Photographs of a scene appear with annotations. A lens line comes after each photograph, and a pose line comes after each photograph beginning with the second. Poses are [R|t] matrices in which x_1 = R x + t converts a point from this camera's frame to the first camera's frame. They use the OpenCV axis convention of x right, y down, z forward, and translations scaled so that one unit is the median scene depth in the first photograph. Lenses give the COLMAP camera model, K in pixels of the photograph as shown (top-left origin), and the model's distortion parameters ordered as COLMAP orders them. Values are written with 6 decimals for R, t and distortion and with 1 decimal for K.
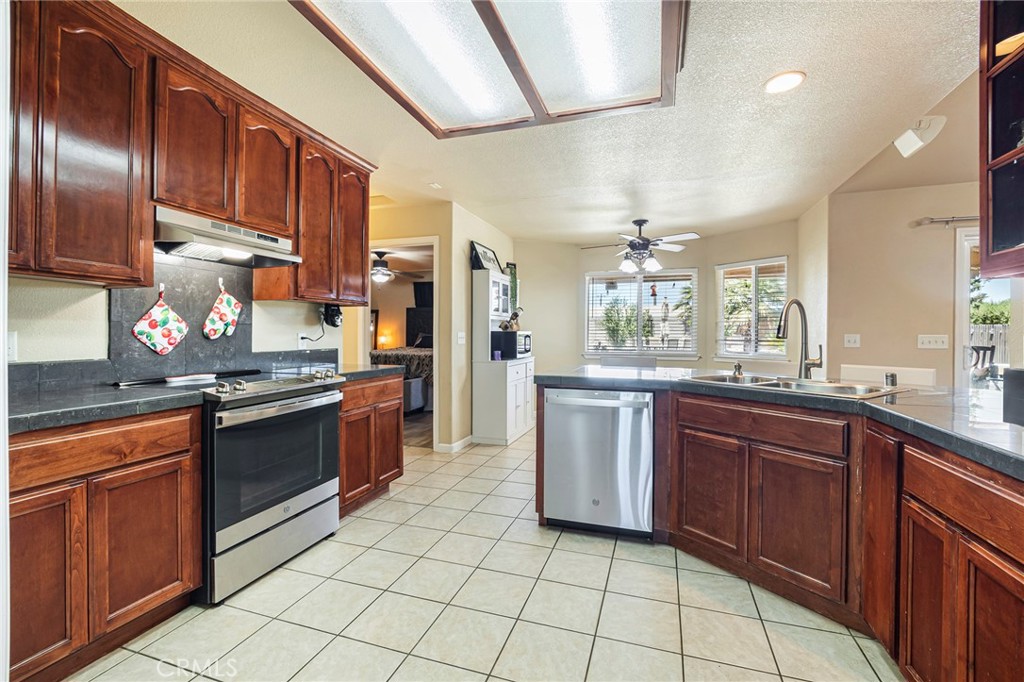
lens RADIAL K [[441.3, 0, 508.2], [0, 441.3, 338.6], [0, 0, 1]] dist [-0.008708, -0.000386]
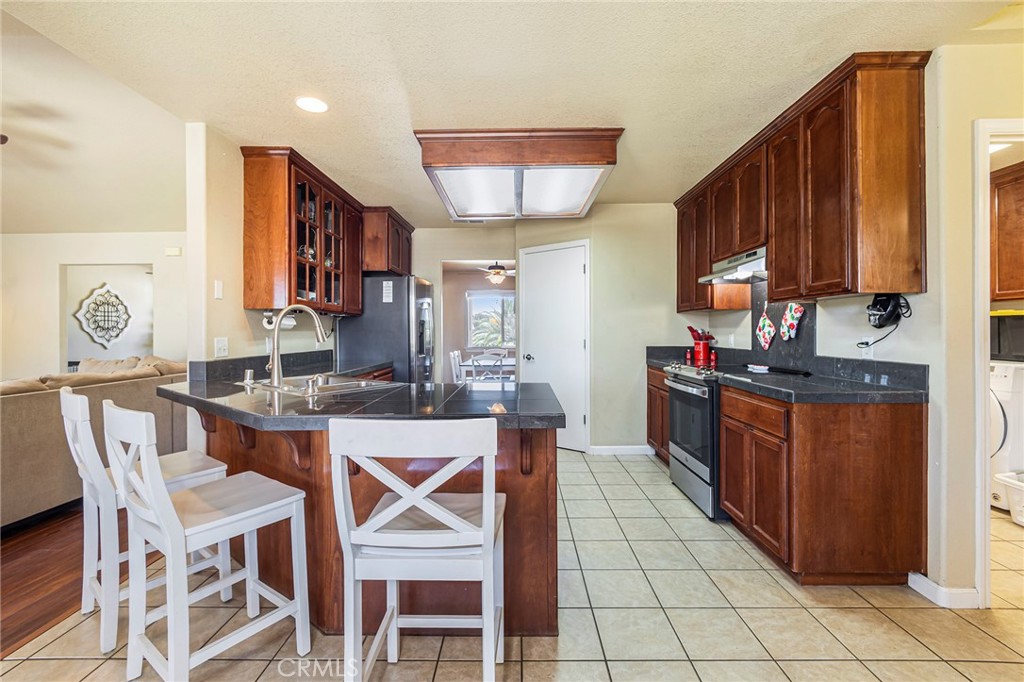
lens RADIAL K [[456.4, 0, 512.0], [0, 456.4, 331.9], [0, 0, 1]] dist [0.000066, -0.000072]
pose [[-0.951438, 0.005076, -0.307800, 0.439643], [0.001517, 0.999929, 0.011801, -0.039382], [0.307838, 0.010761, -0.951378, 1.982688]]
